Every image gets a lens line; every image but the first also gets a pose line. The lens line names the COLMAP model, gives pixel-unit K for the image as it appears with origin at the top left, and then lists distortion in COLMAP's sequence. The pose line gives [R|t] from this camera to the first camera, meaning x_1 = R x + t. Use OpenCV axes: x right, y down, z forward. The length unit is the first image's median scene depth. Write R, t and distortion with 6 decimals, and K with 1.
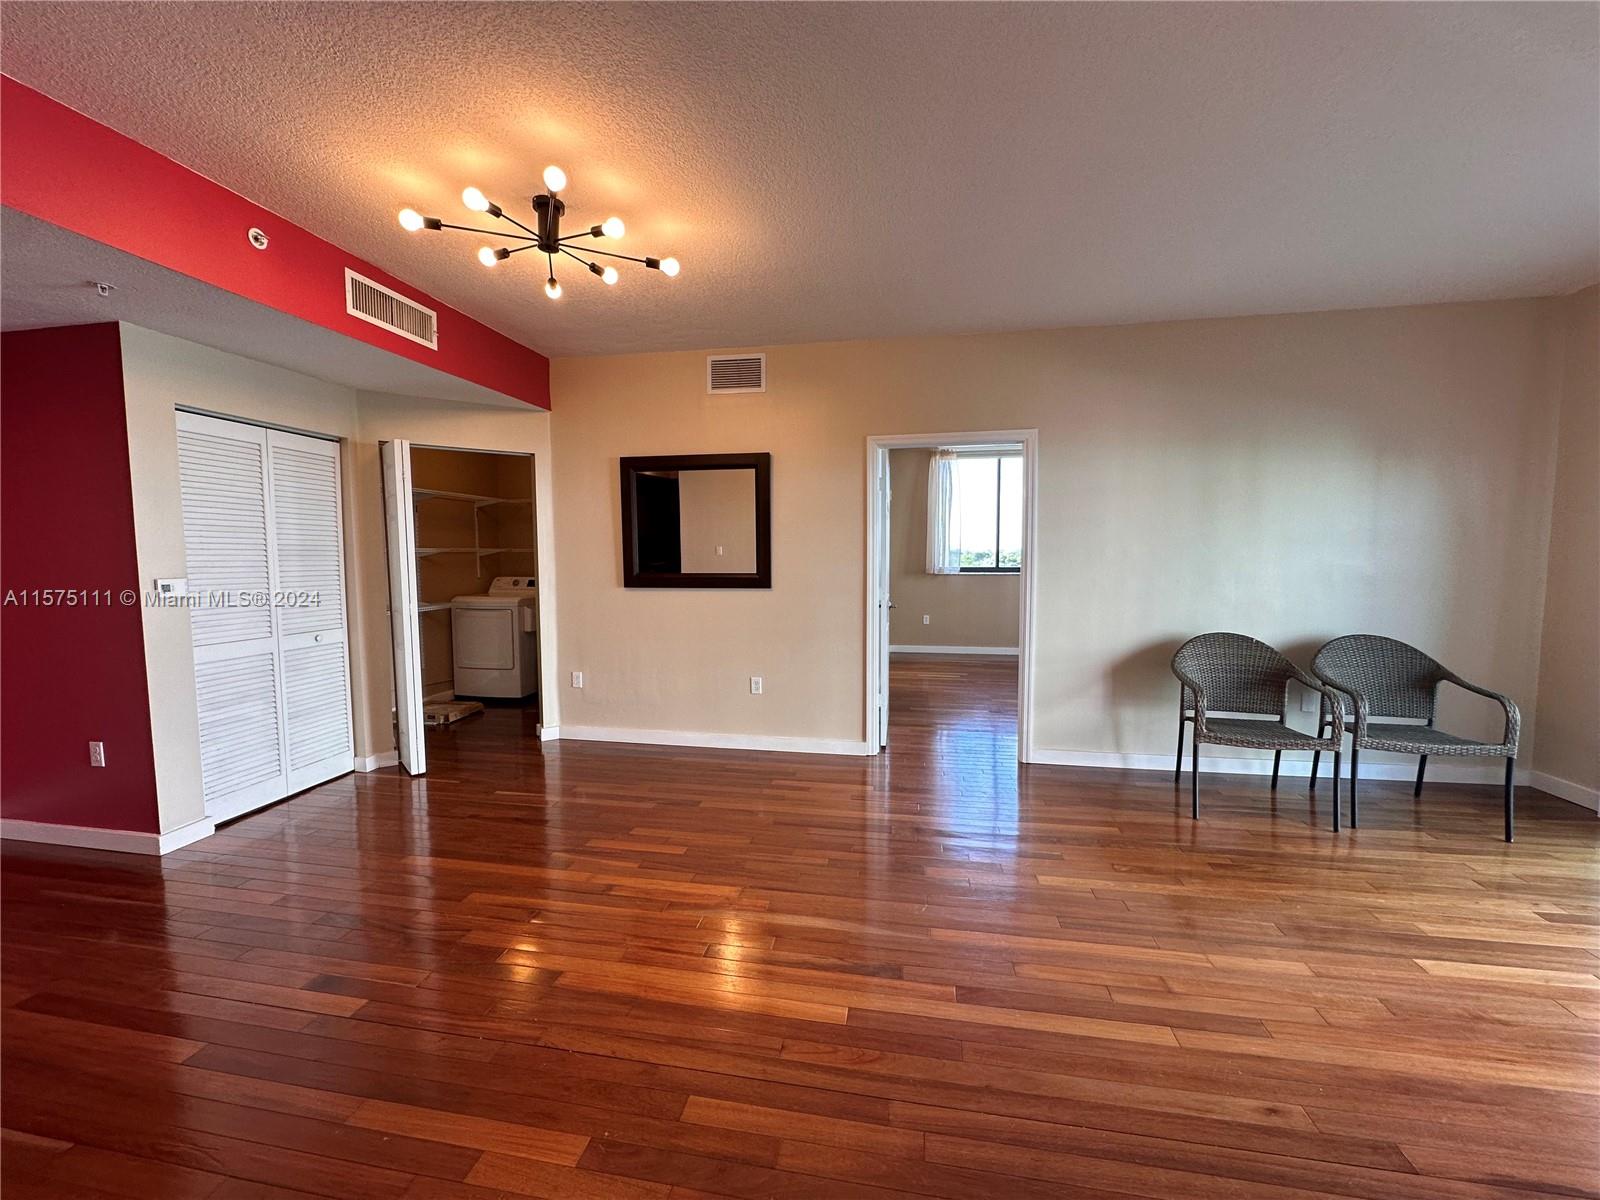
lens RADIAL K [[641.5, 0, 798.5], [0, 641.5, 597.4], [0, 0, 1]] dist [-0.007592, 0.001847]
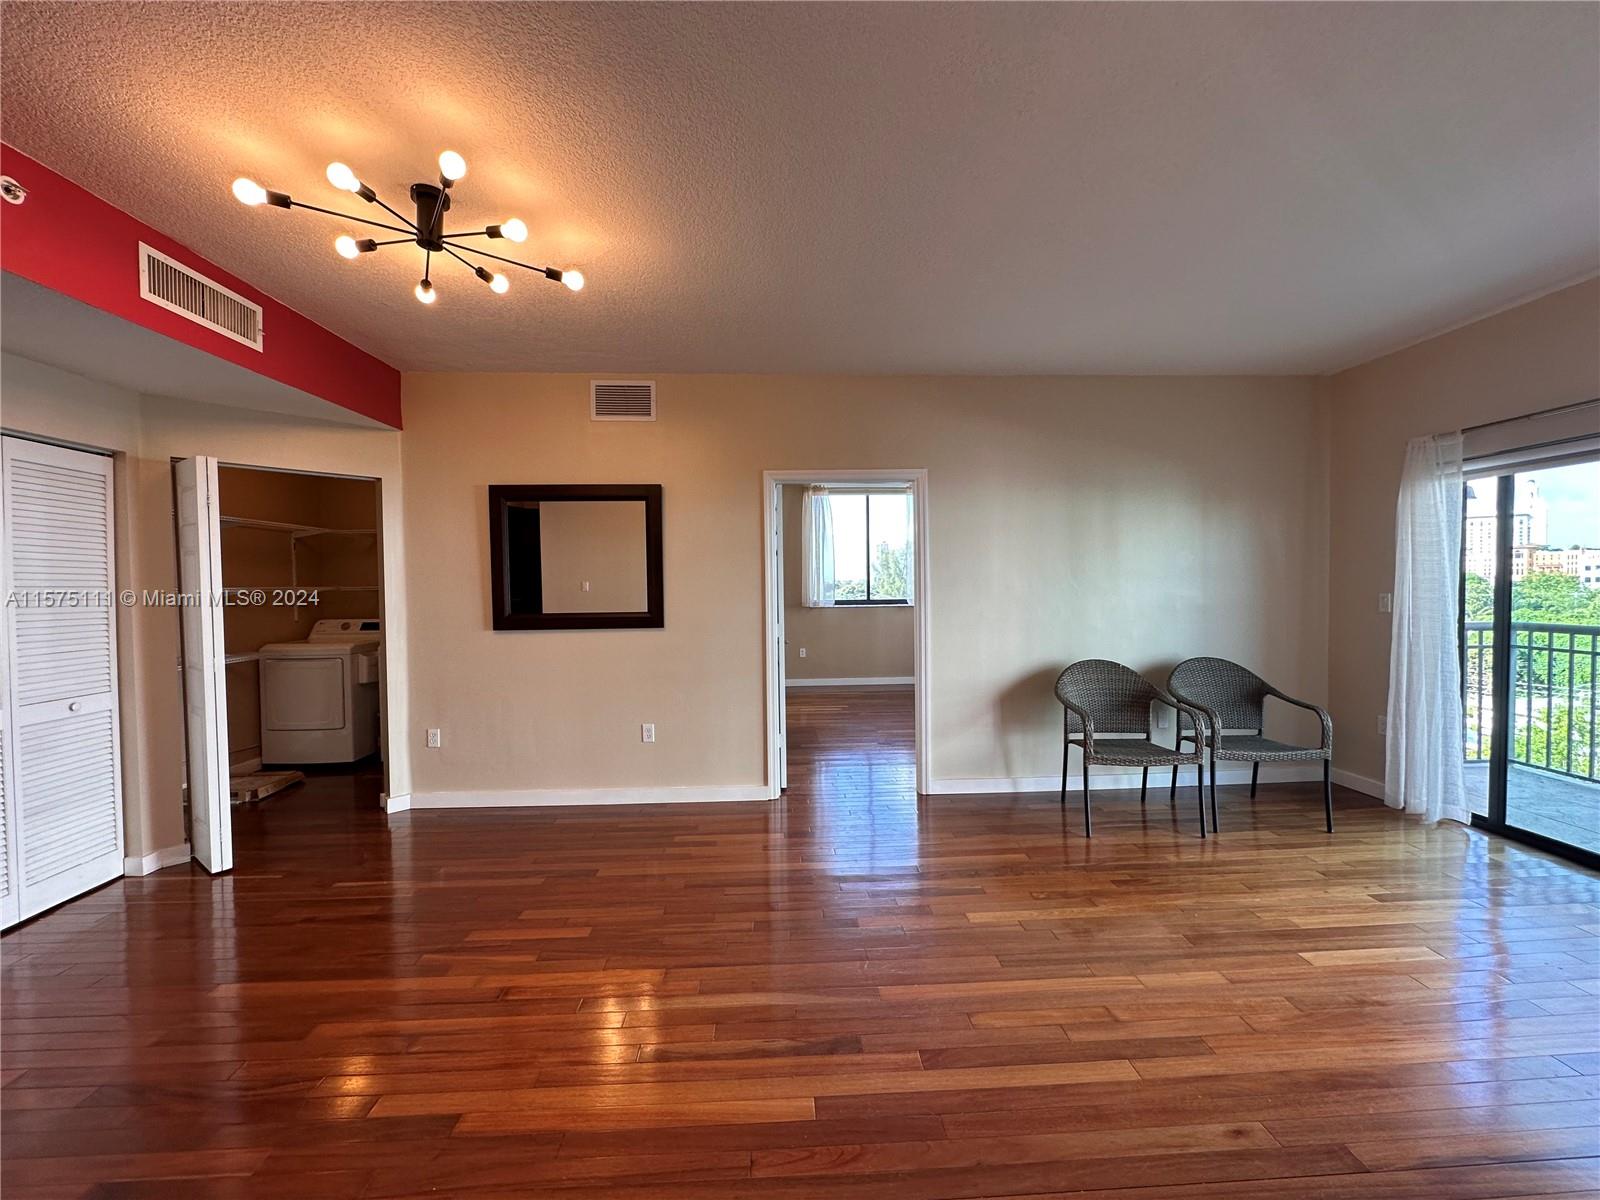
lens RADIAL K [[641.5, 0, 800.0], [0, 641.5, 596.9], [0, 0, 1]] dist [-0.007592, 0.001847]
pose [[0.973881, -0.012409, 0.226721, -0.073103], [0.023839, 0.998575, -0.047746, -0.011591], [-0.225805, 0.051903, 0.972789, 0.048662]]
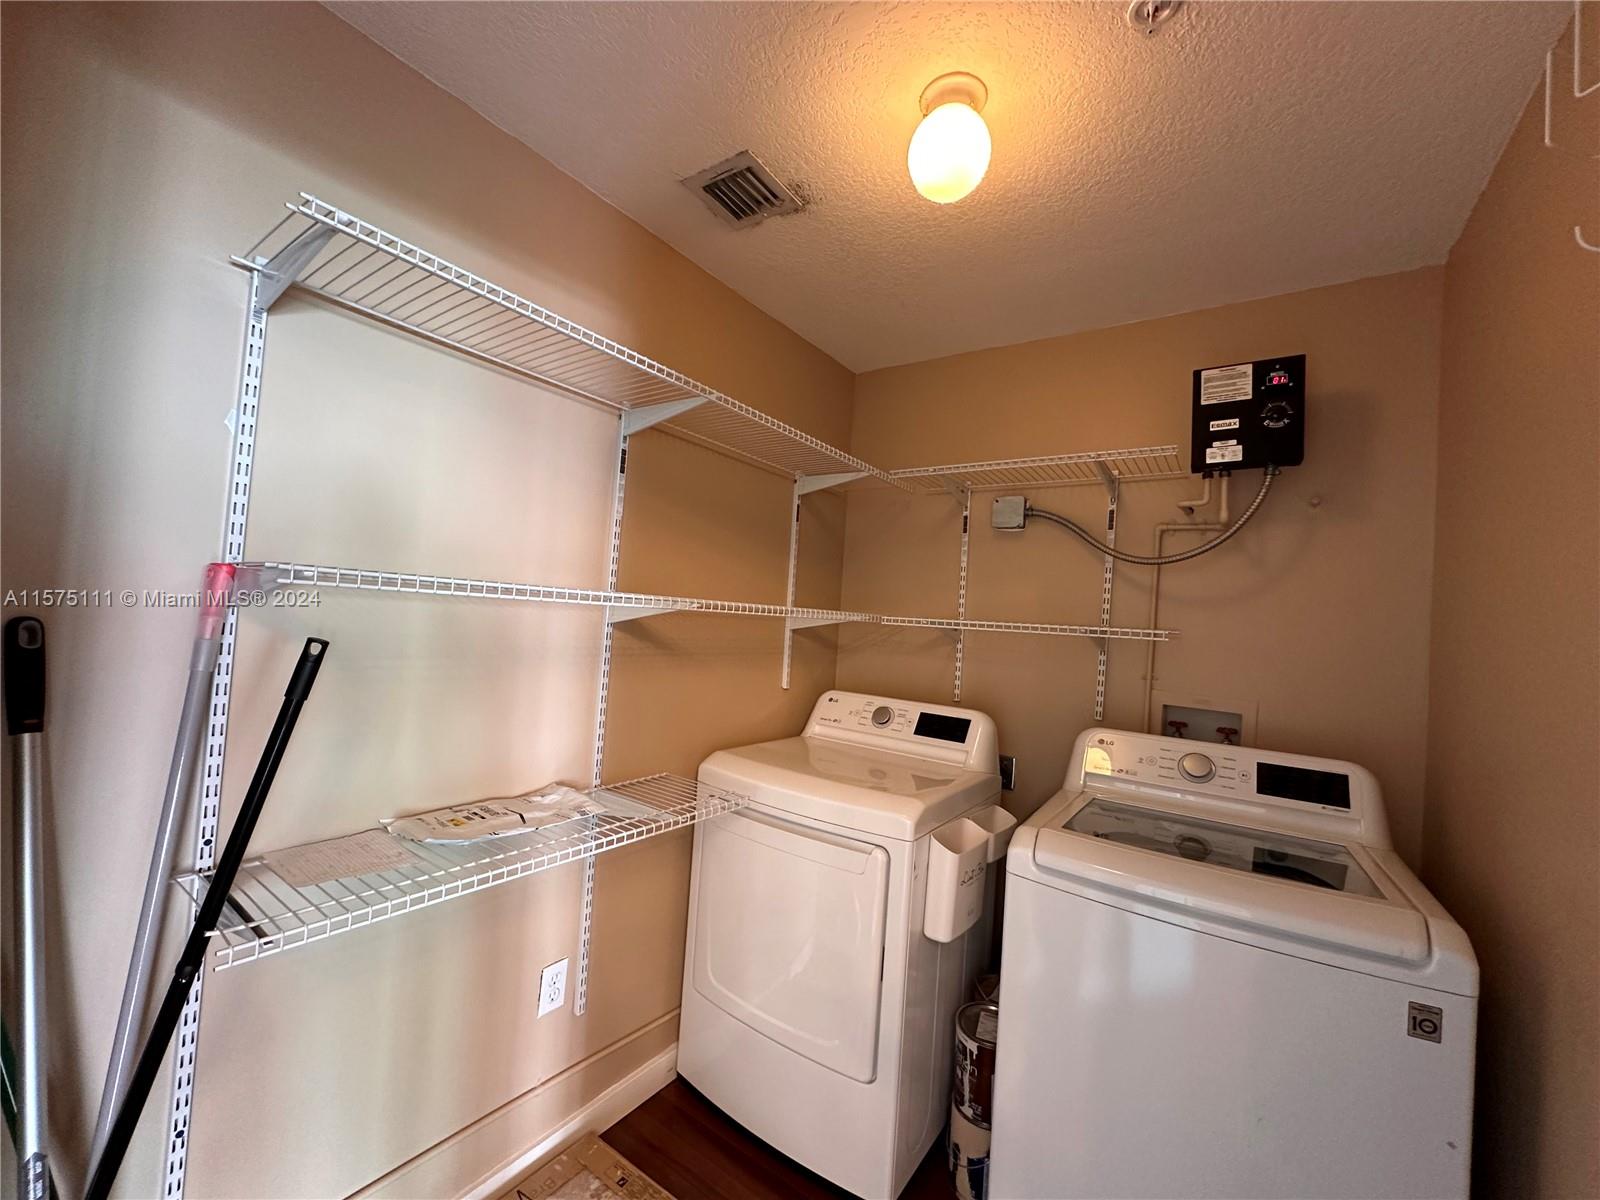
lens RADIAL K [[641.5, 0, 801.7], [0, 641.5, 598.2], [0, 0, 1]] dist [-0.007592, 0.001847]
pose [[0.903265, 0.047969, -0.426392, -0.587485], [-0.097988, 0.990533, -0.096141, -0.082445], [0.417744, 0.128622, 0.899414, 1.165647]]
